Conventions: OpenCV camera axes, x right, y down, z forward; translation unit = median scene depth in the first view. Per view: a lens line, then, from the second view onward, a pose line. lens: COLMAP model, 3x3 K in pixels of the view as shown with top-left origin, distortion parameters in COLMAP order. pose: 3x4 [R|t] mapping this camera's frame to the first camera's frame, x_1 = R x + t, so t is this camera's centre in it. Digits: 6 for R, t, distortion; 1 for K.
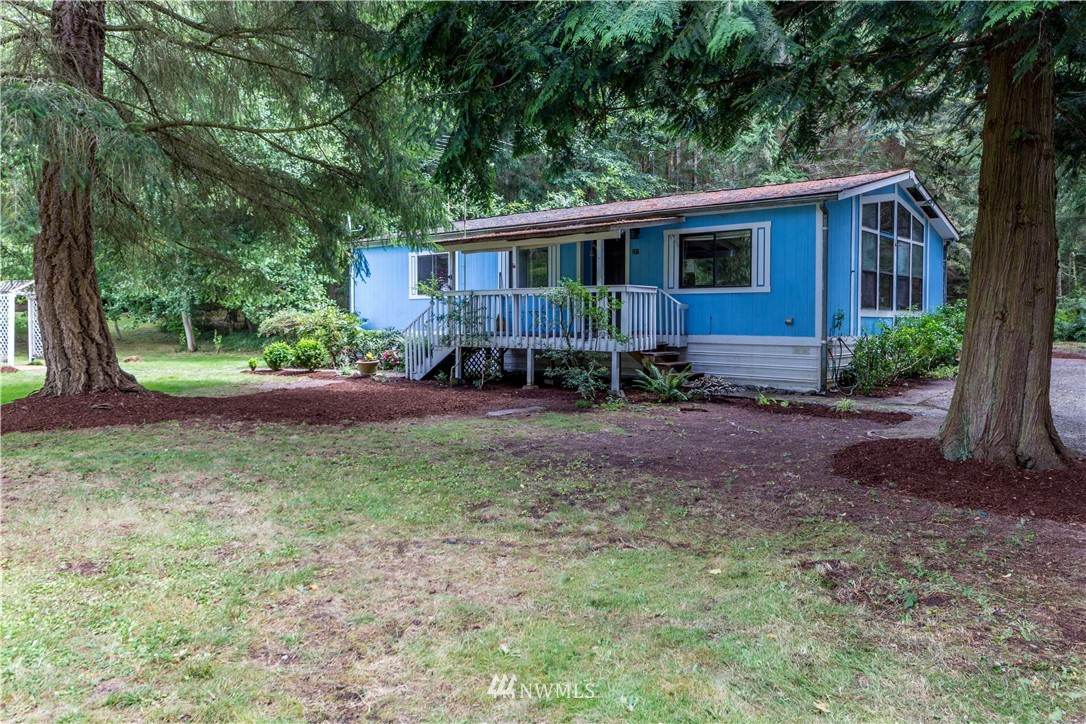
lens RADIAL K [[753.2, 0, 549.0], [0, 753.2, 352.3], [0, 0, 1]] dist [-0.000741, 0.000037]
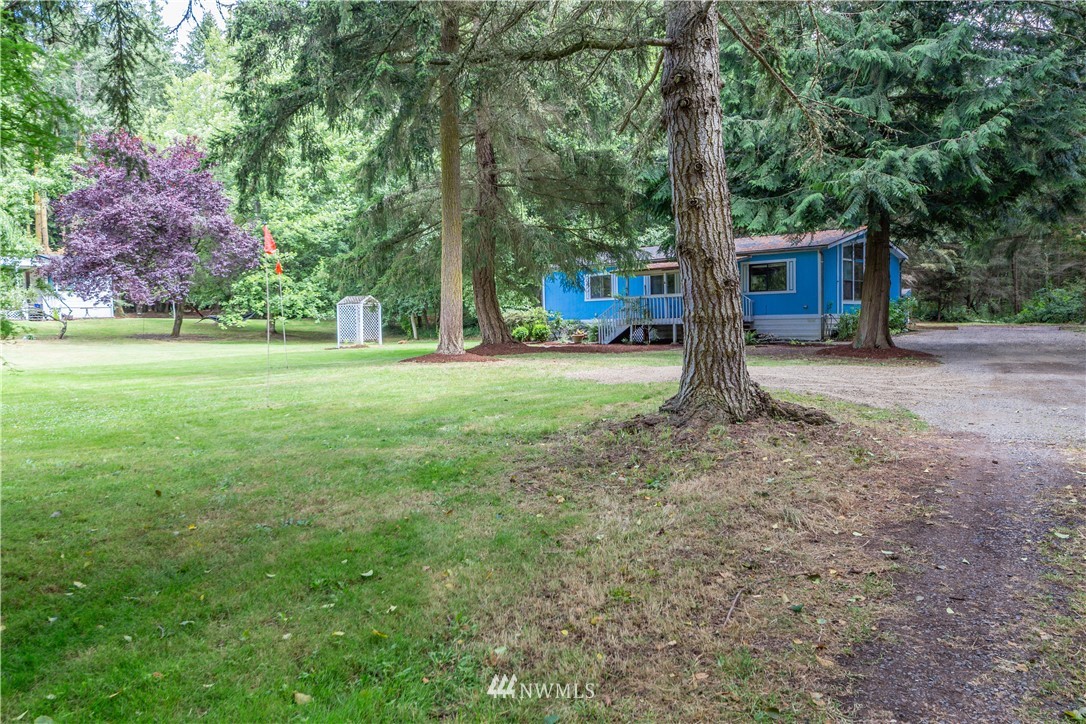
lens RADIAL K [[753.2, 0, 544.8], [0, 753.2, 367.0], [0, 0, 1]] dist [-0.000741, 0.000037]
pose [[0.998865, -0.020269, -0.043113, -0.298948], [0.020965, 0.999656, 0.015764, 0.073840], [0.042779, -0.016650, 0.998946, -1.058189]]
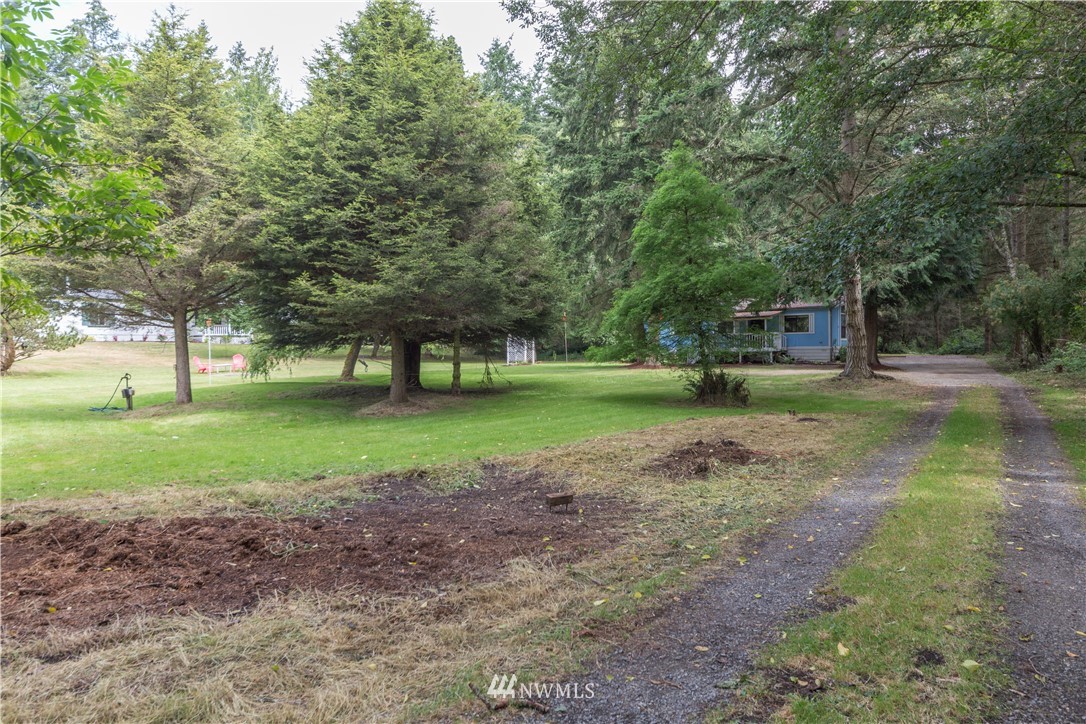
lens RADIAL K [[753.2, 0, 539.7], [0, 753.2, 359.1], [0, 0, 1]] dist [-0.000741, 0.000037]
pose [[0.999336, -0.011917, 0.034428, -1.046396], [0.013061, 0.999364, -0.033196, 0.130470], [-0.034011, 0.033623, 0.998856, -2.305685]]
